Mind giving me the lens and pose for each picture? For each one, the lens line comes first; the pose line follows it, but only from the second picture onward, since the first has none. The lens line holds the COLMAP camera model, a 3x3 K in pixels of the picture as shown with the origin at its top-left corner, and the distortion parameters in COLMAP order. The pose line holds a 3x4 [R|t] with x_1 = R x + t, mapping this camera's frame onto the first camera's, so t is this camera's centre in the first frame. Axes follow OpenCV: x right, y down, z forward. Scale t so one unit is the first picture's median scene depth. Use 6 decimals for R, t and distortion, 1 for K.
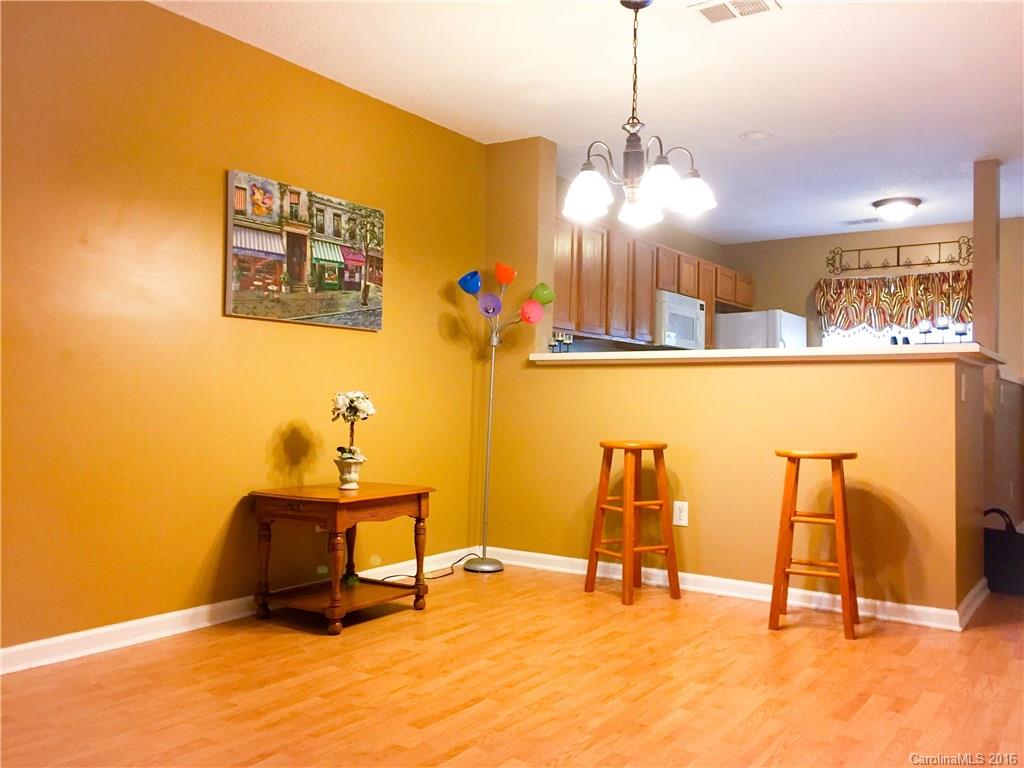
lens RADIAL K [[872.4, 0, 508.4], [0, 872.4, 380.7], [0, 0, 1]] dist [0.089076, -0.104578]
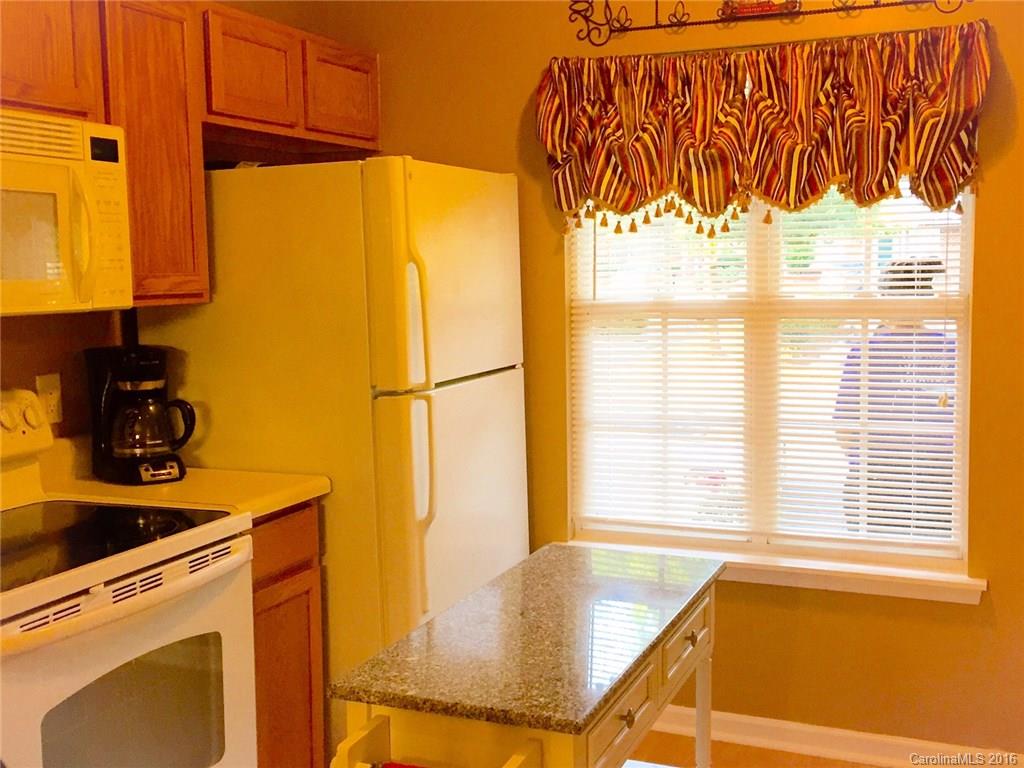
lens RADIAL K [[1176.1, 0, 512.8], [0, 1176.1, 386.7], [0, 0, 1]] dist [-0.018027, 0.000000]
pose [[0.978696, -0.051564, 0.198736, 0.251767], [0.025944, 0.991250, 0.129424, -0.051001], [-0.203670, -0.121510, 0.971470, 0.569906]]
